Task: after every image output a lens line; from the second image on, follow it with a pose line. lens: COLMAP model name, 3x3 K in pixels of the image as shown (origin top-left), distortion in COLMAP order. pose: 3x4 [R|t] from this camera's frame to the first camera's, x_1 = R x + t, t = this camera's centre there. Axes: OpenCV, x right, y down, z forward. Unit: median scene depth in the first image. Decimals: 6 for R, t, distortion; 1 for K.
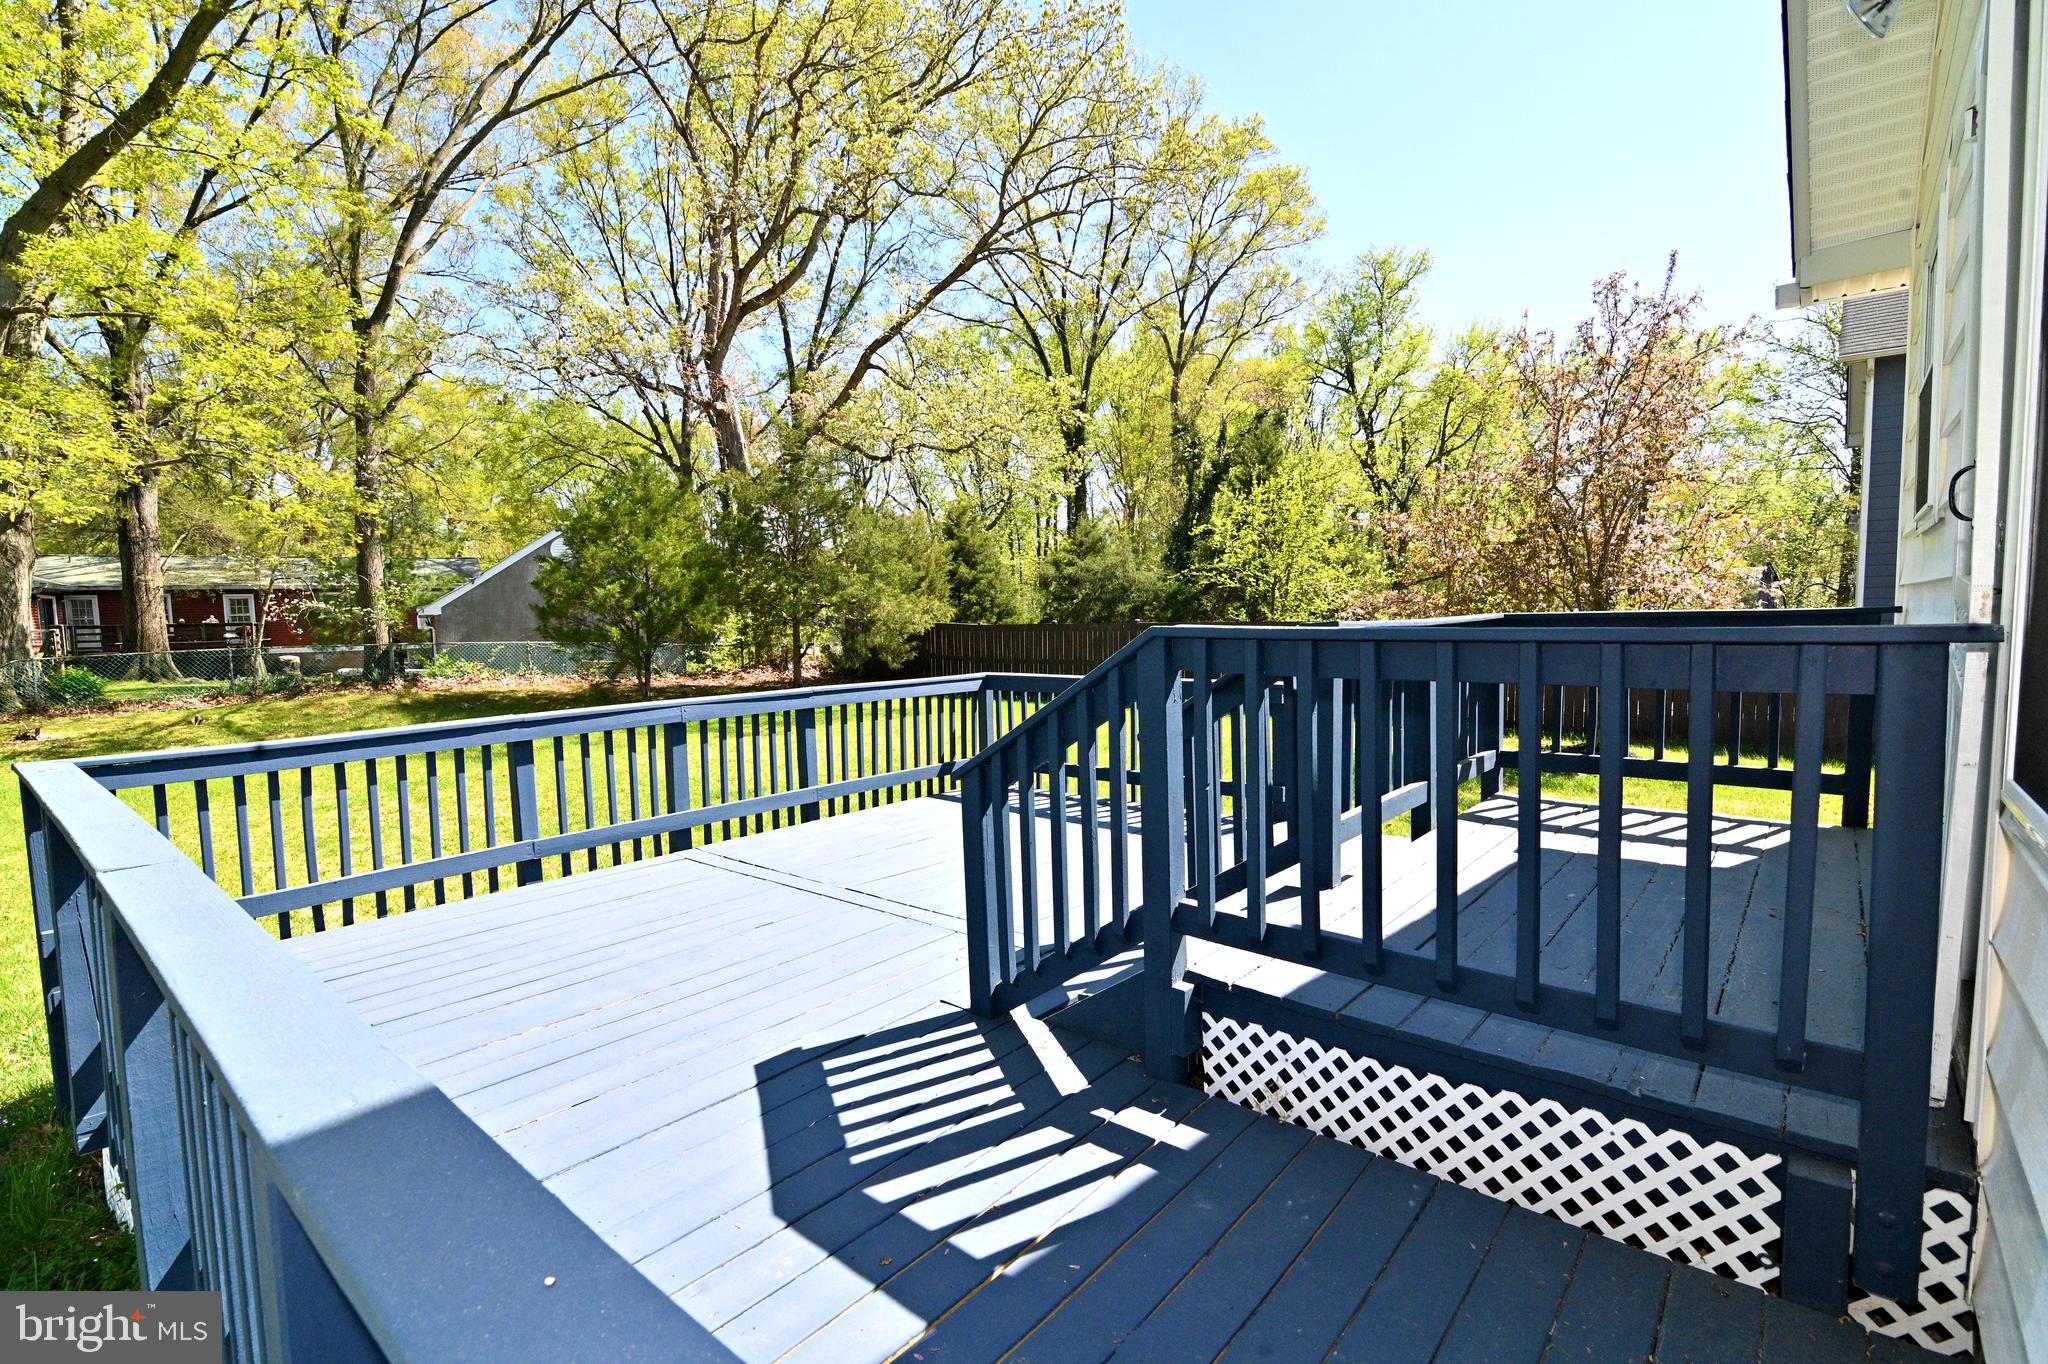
lens RADIAL K [[945.1, 0, 1025.9], [0, 945.1, 693.4], [0, 0, 1]] dist [-0.018101, 0.000593]
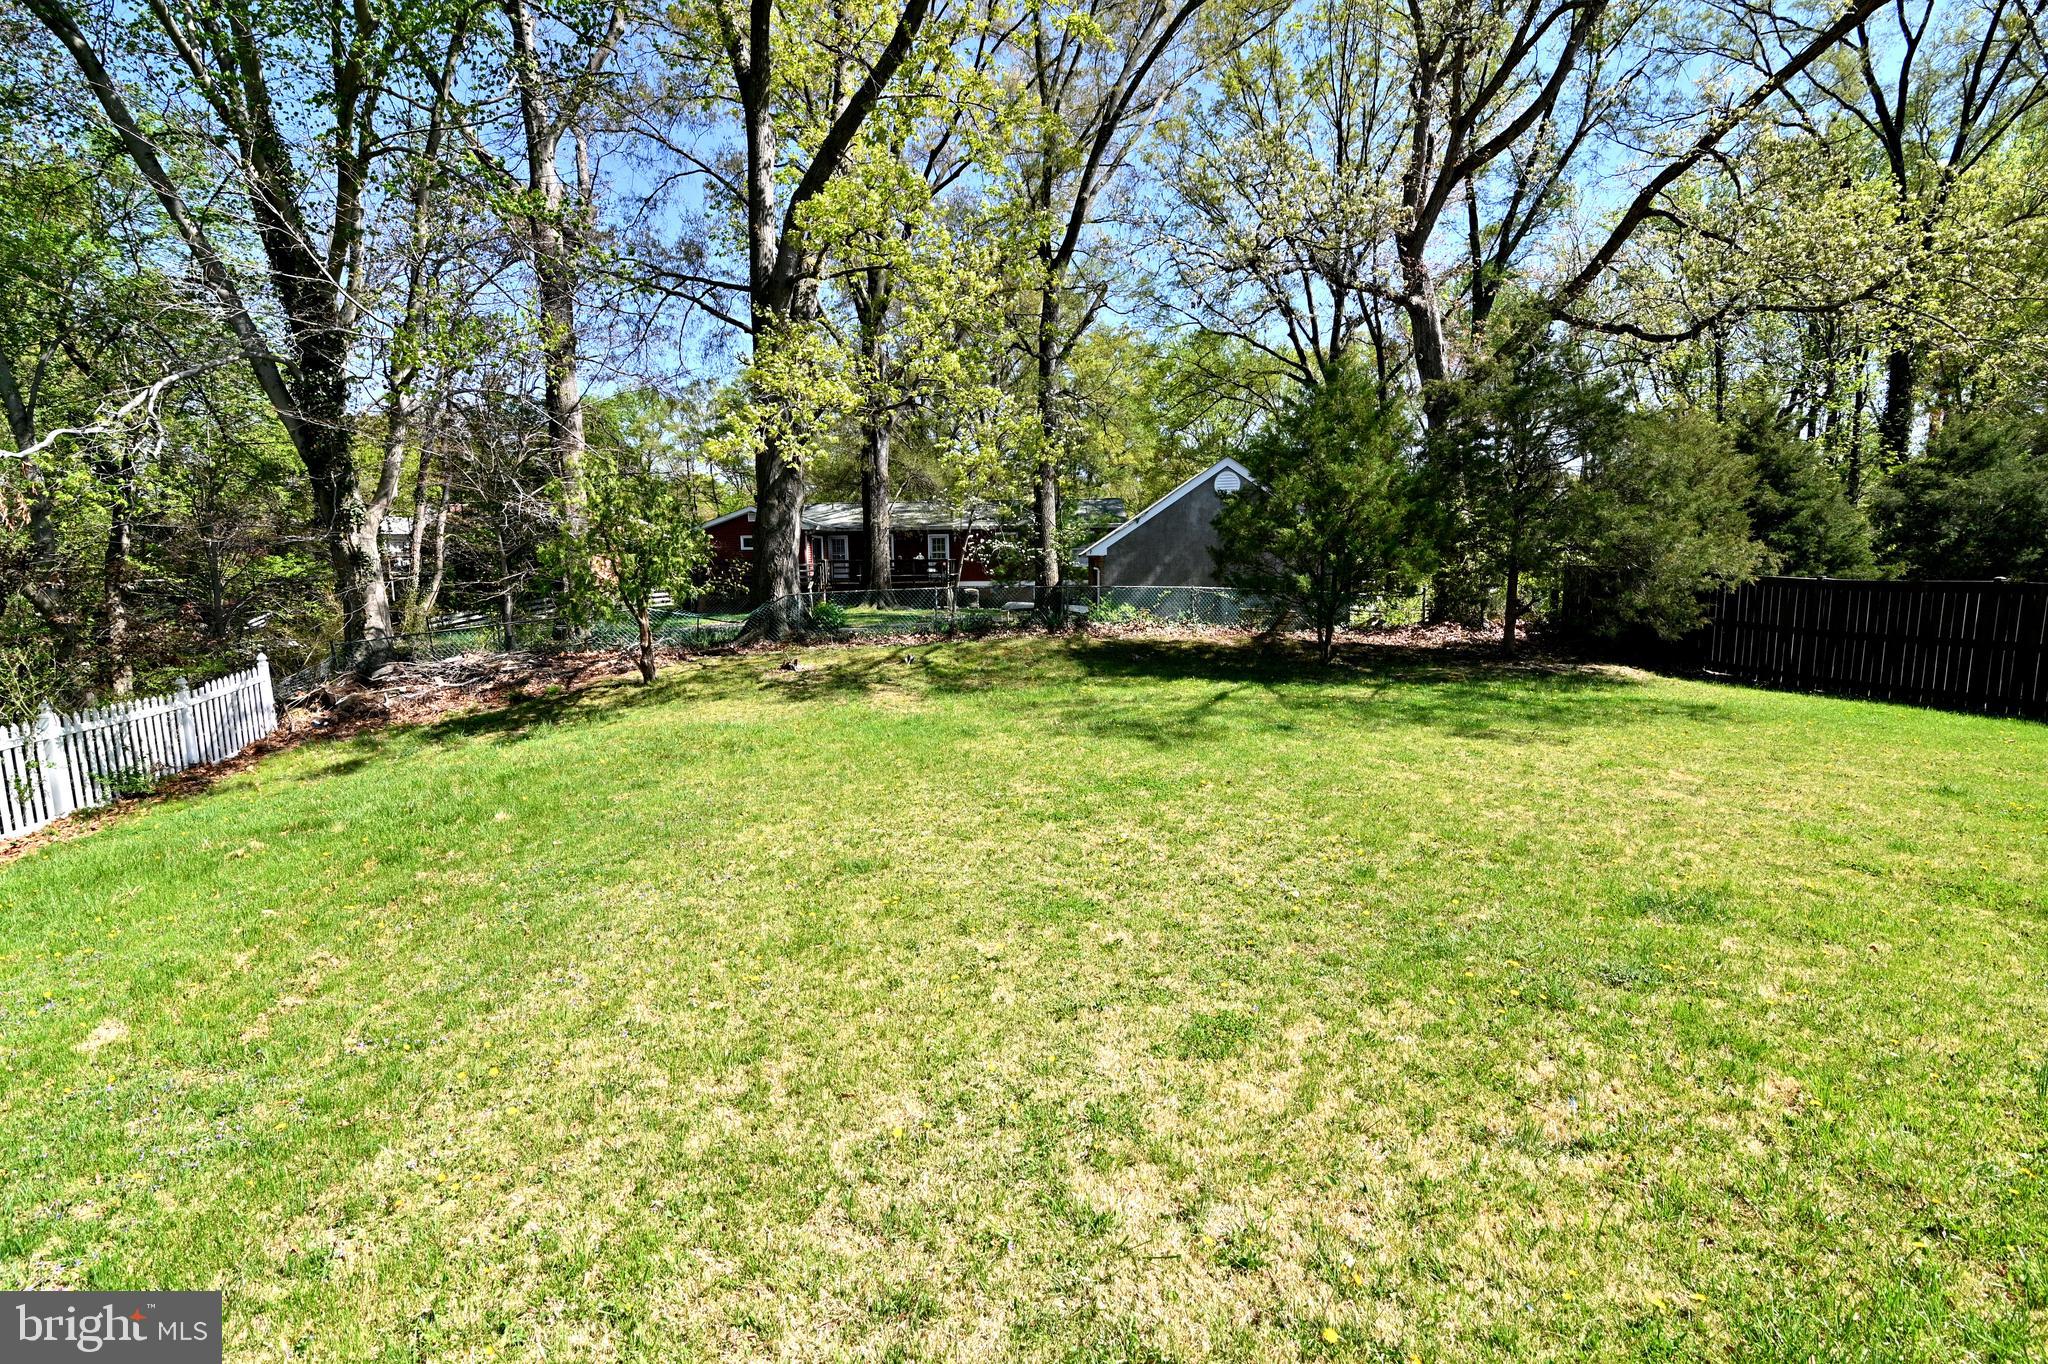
lens RADIAL K [[947.3, 0, 1018.2], [0, 947.3, 685.2], [0, 0, 1]] dist [-0.015389, -0.000009]
pose [[0.819268, 0.085083, -0.567064, -0.095553], [-0.053443, 0.995956, 0.072223, -0.011573], [0.570915, -0.028865, 0.820501, 0.103225]]
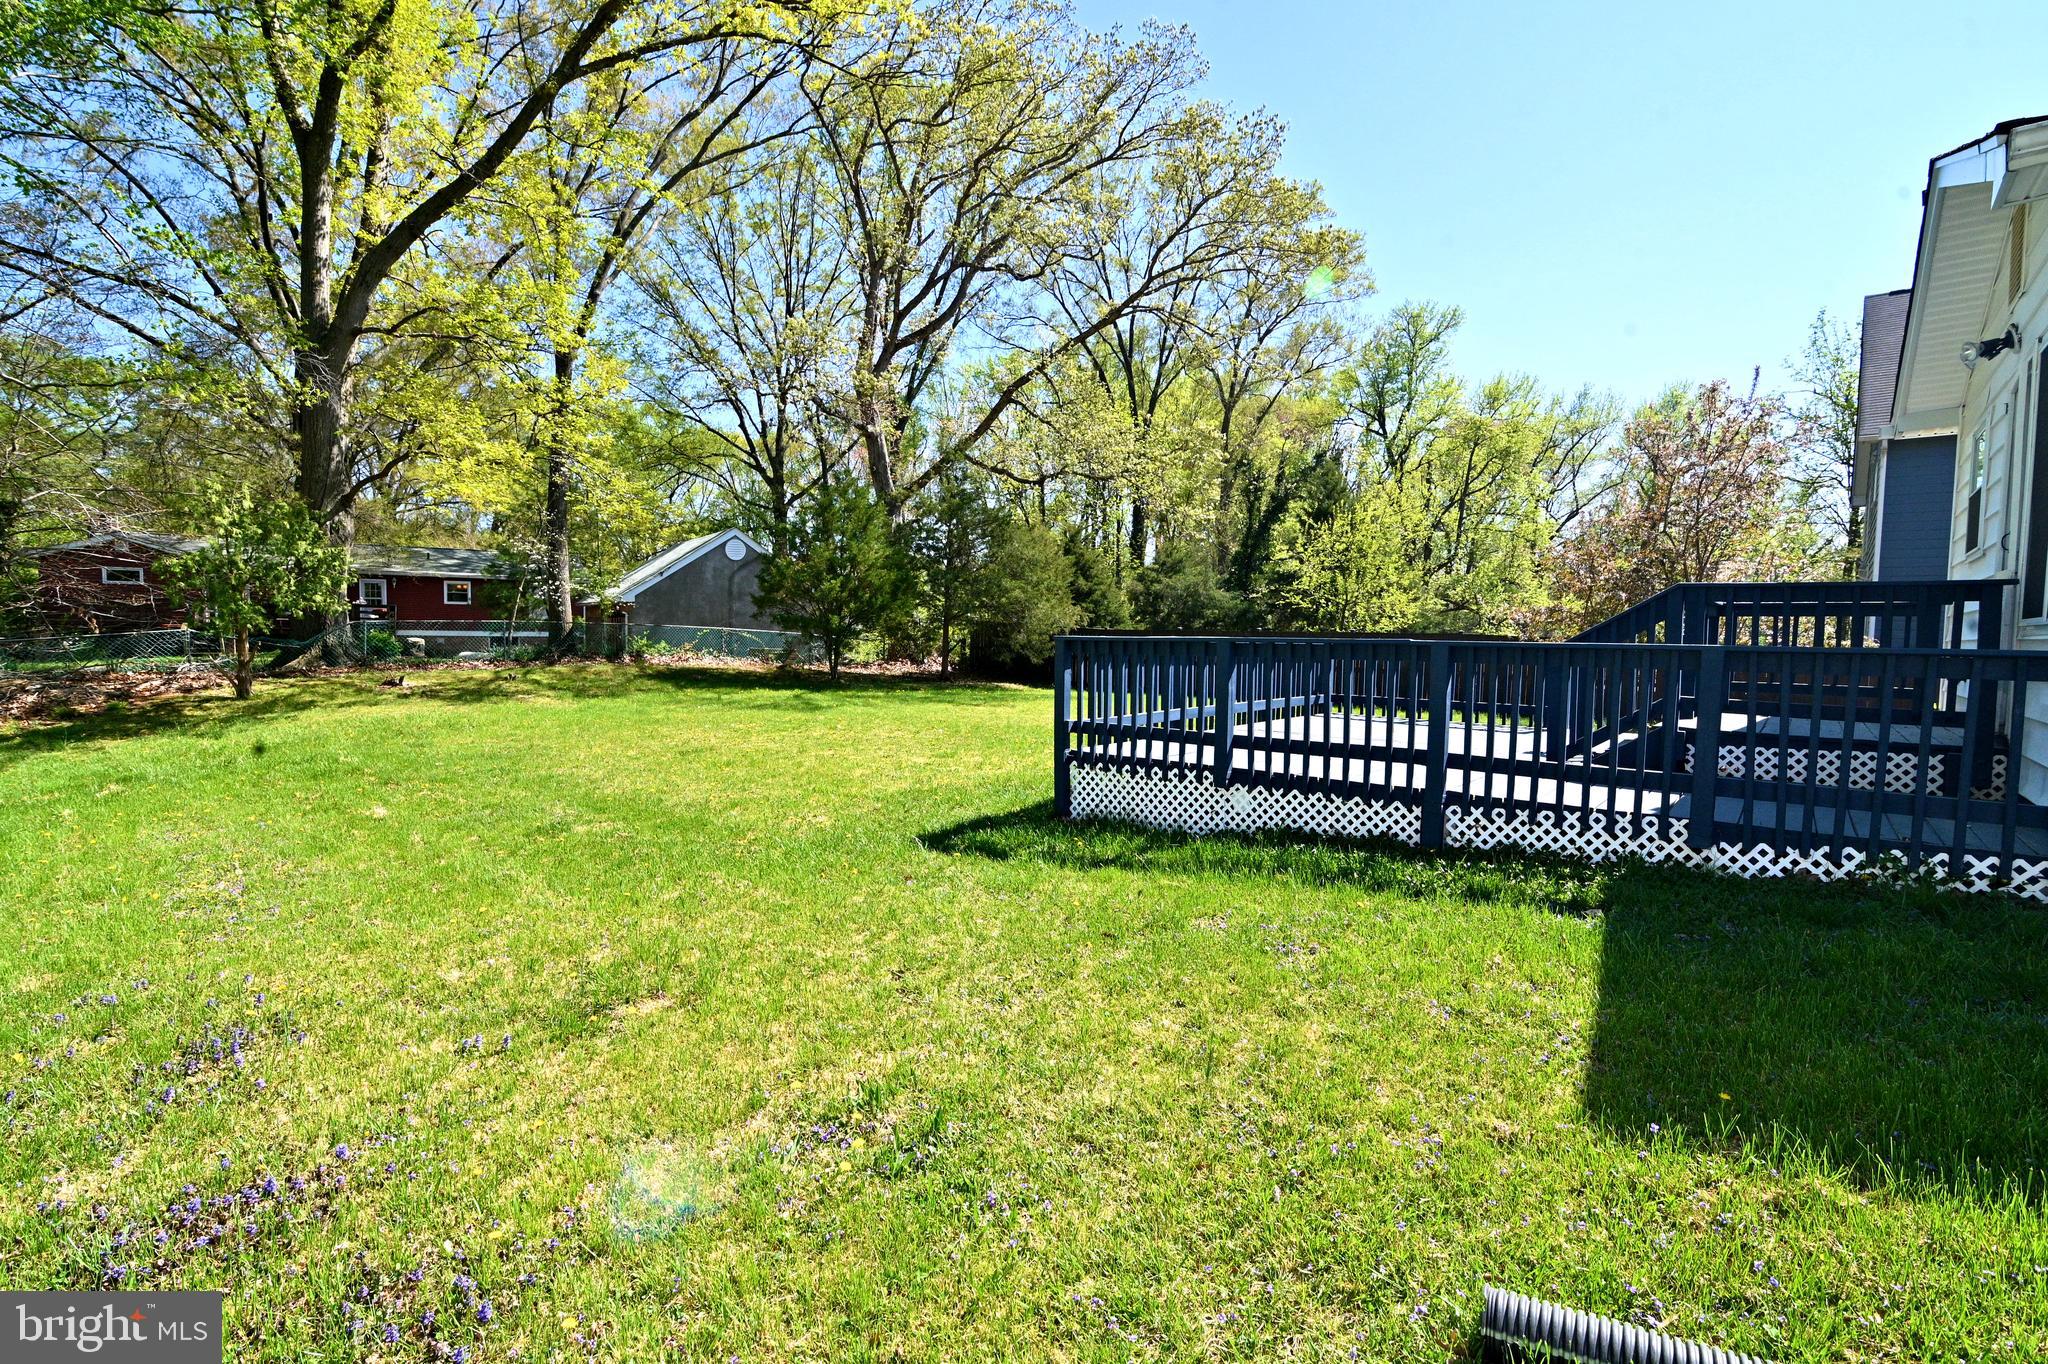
lens RADIAL K [[945.1, 0, 1025.9], [0, 945.1, 693.4], [0, 0, 1]] dist [-0.018101, 0.000593]
pose [[0.999161, 0.037411, 0.016641, -0.120146], [-0.037037, 0.999066, -0.022263, 0.025254], [-0.017459, 0.021628, 0.999614, -0.106425]]
